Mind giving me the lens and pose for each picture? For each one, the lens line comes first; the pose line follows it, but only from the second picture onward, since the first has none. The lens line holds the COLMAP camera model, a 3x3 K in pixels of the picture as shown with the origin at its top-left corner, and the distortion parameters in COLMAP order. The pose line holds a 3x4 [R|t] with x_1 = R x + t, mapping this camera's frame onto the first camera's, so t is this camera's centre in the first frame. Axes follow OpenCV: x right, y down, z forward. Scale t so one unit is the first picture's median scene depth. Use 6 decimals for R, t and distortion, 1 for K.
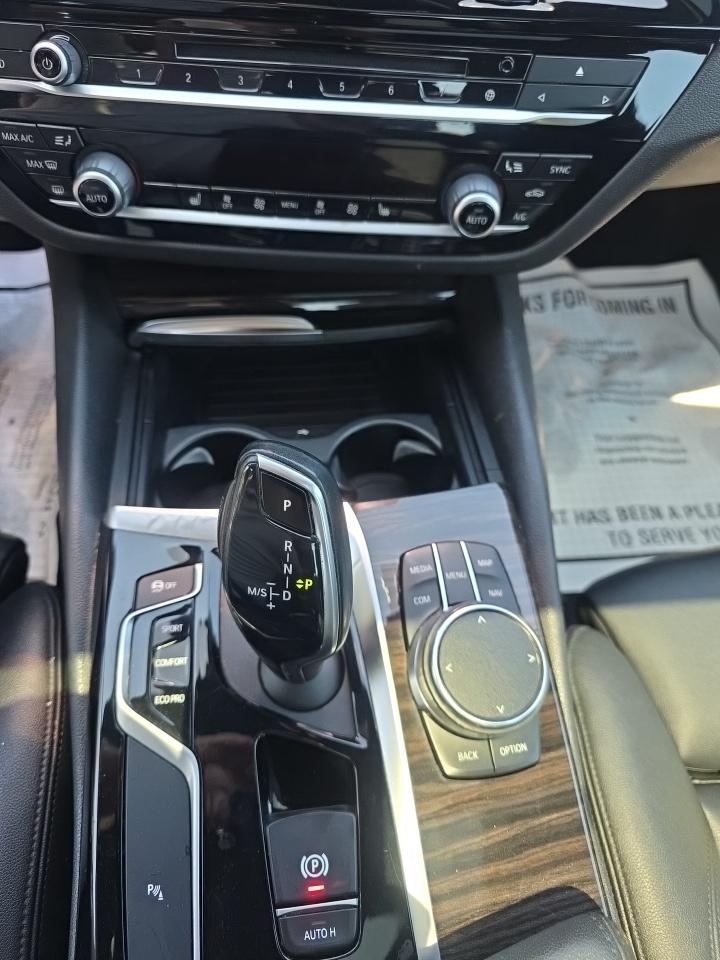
lens RADIAL K [[669.1, 0, 356.1], [0, 669.1, 480.6], [0, 0, 1]] dist [-0.007515, -0.002987]
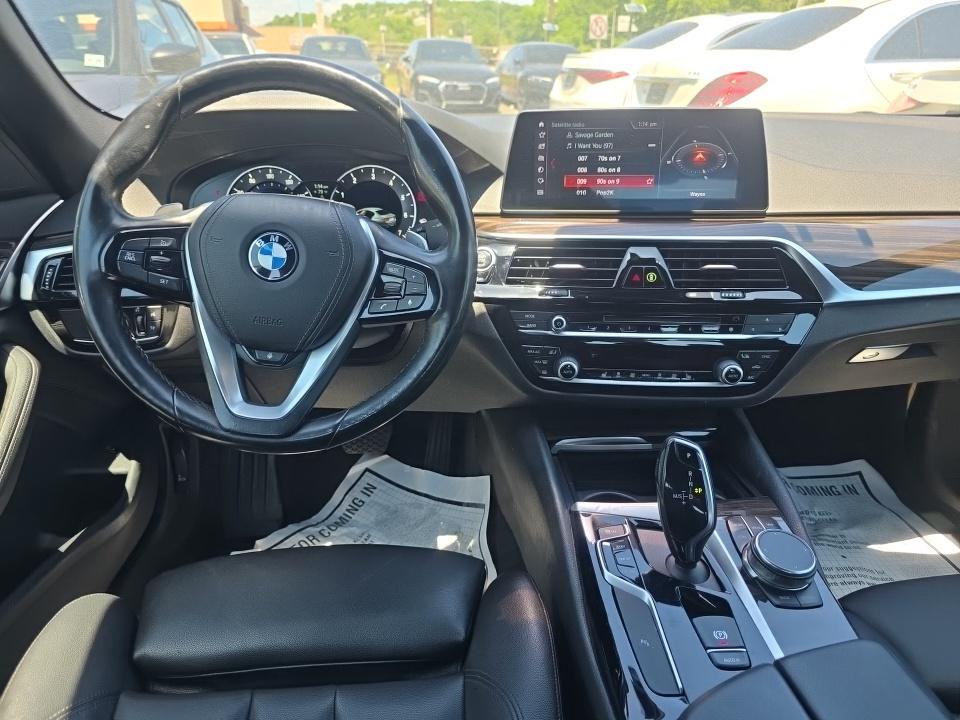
lens RADIAL K [[669.1, 0, 485.8], [0, 669.1, 361.9], [0, 0, 1]] dist [-0.007515, -0.002987]
pose [[0.996693, -0.032970, -0.074264, -0.458978], [-0.013423, 0.834608, -0.550681, 0.784016], [0.080138, 0.549857, 0.831406, -0.928778]]
